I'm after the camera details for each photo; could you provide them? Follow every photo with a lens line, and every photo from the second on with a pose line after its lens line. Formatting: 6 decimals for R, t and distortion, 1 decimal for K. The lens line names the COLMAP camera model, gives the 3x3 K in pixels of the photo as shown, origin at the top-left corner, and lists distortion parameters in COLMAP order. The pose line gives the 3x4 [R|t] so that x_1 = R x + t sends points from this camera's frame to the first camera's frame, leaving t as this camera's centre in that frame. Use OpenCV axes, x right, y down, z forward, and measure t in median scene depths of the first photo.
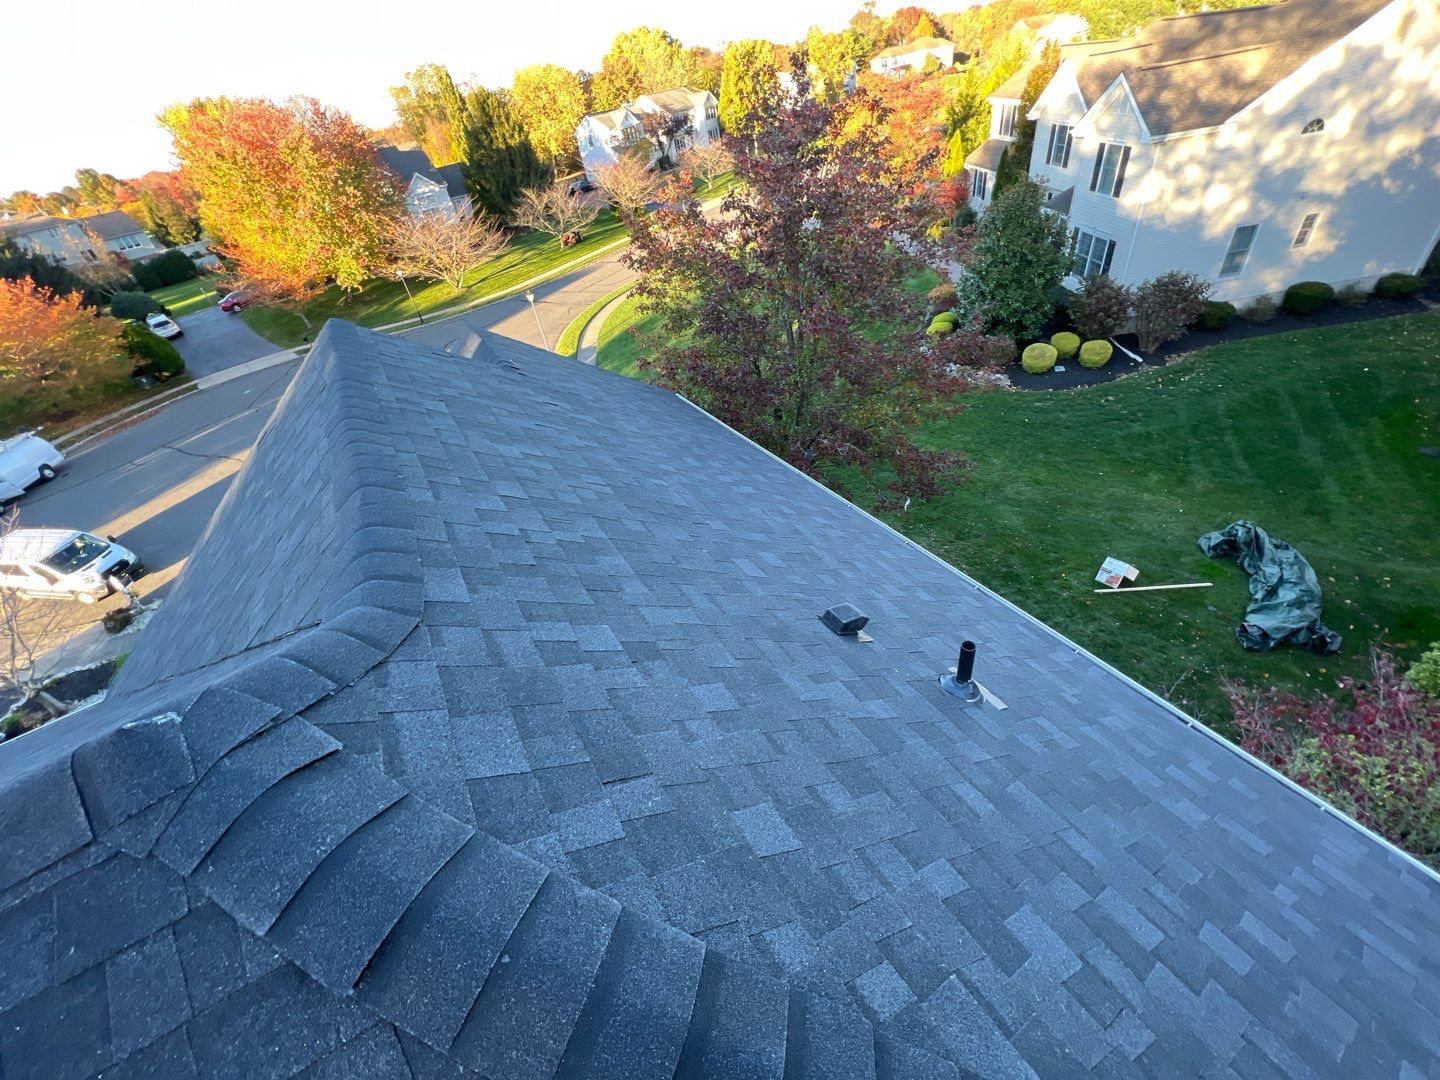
lens RADIAL K [[572.2, 0, 715.2], [0, 572.2, 541.7], [0, 0, 1]] dist [-0.001727, -0.000154]
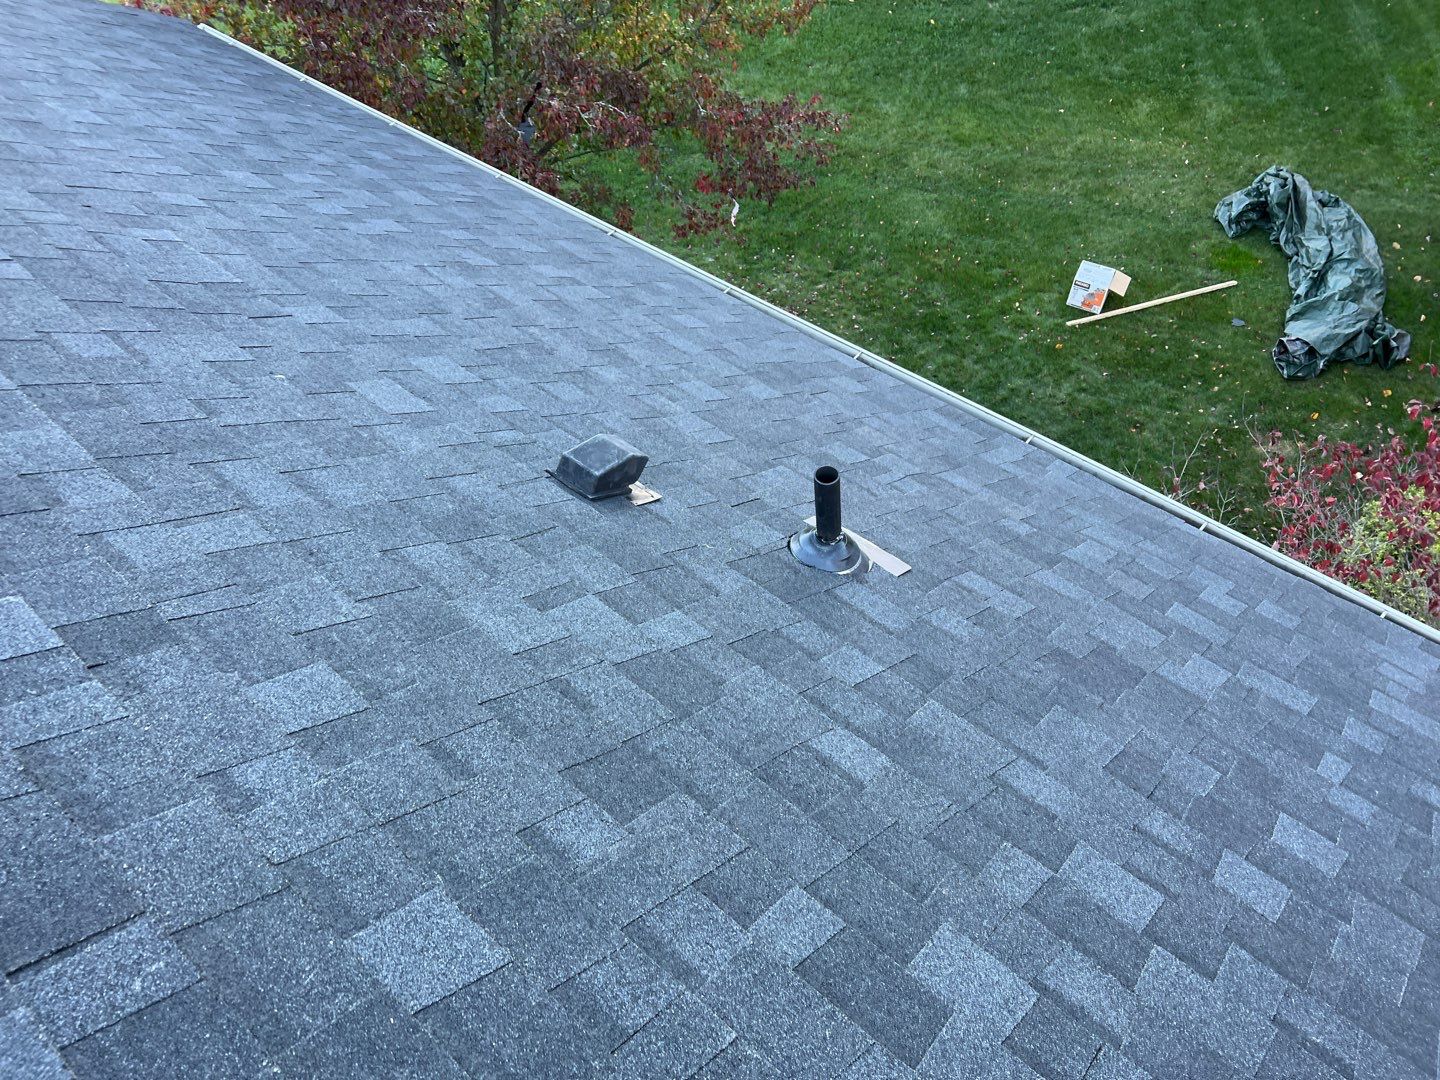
lens RADIAL K [[1080.0, 0, 712.7], [0, 1080.0, 536.4], [0, 0, 1]] dist [0.046484, -0.055943]
pose [[0.950552, -0.202058, 0.235845, 0.016294], [0.151339, 0.964509, 0.216376, 0.000779], [-0.271195, -0.169984, 0.947396, 0.012482]]
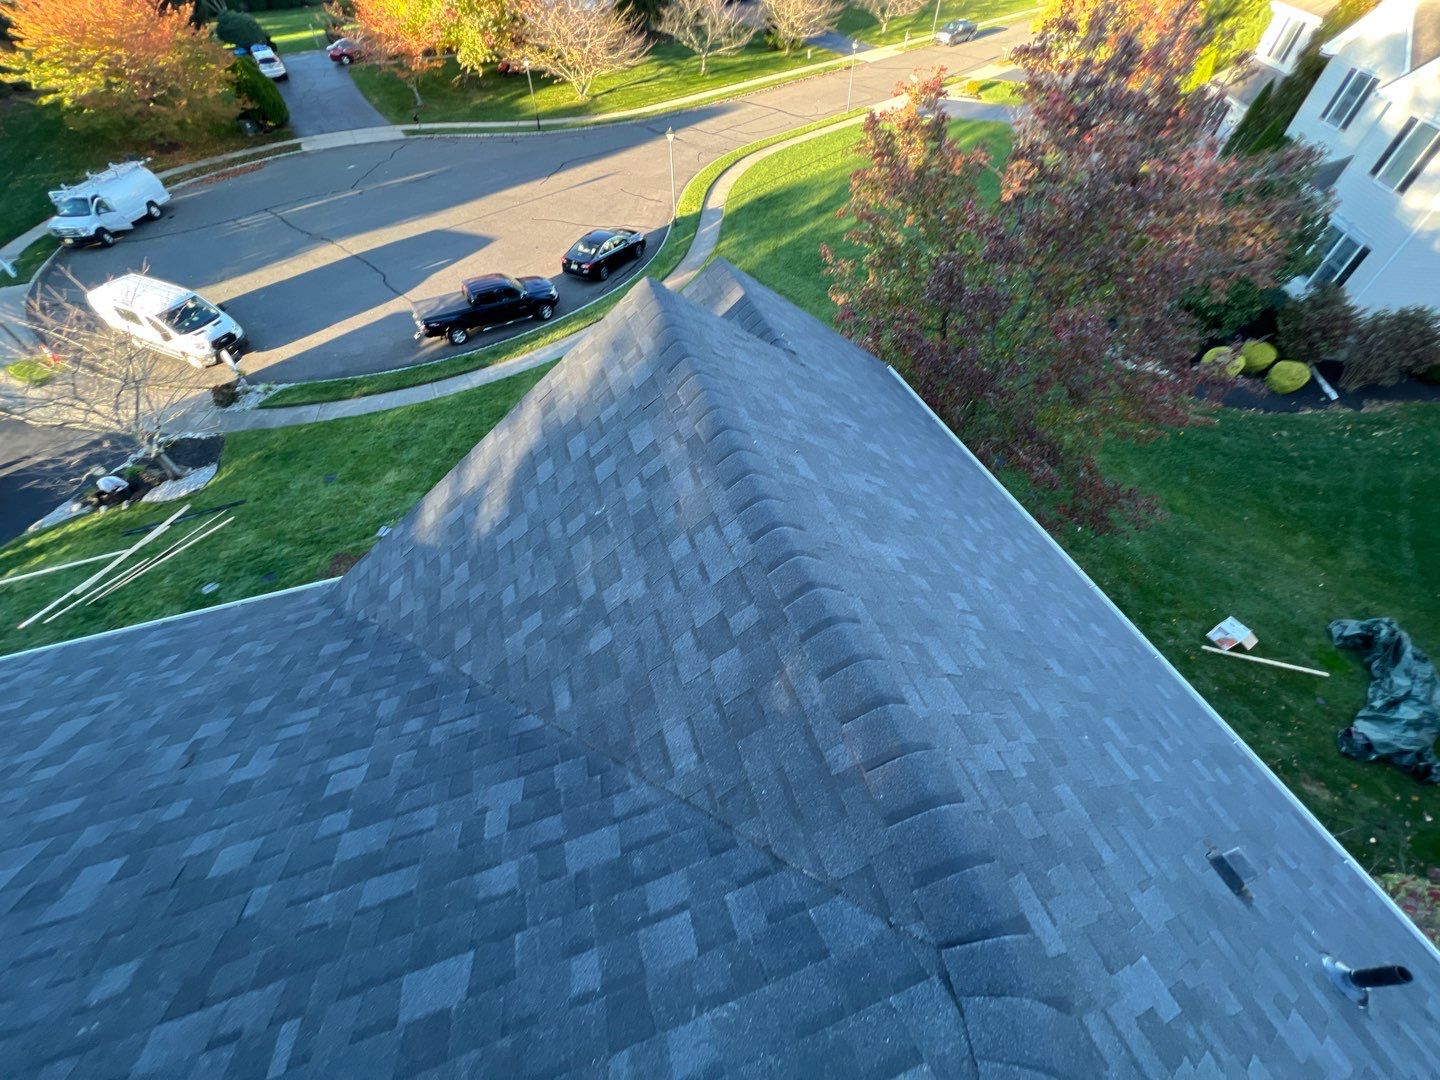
lens RADIAL K [[572.2, 0, 715.2], [0, 572.2, 541.7], [0, 0, 1]] dist [-0.001727, -0.000154]
pose [[0.963698, 0.265299, -0.030042, -0.143085], [-0.253868, 0.945346, 0.204624, -0.069308], [0.082686, -0.189570, 0.978379, 0.025827]]
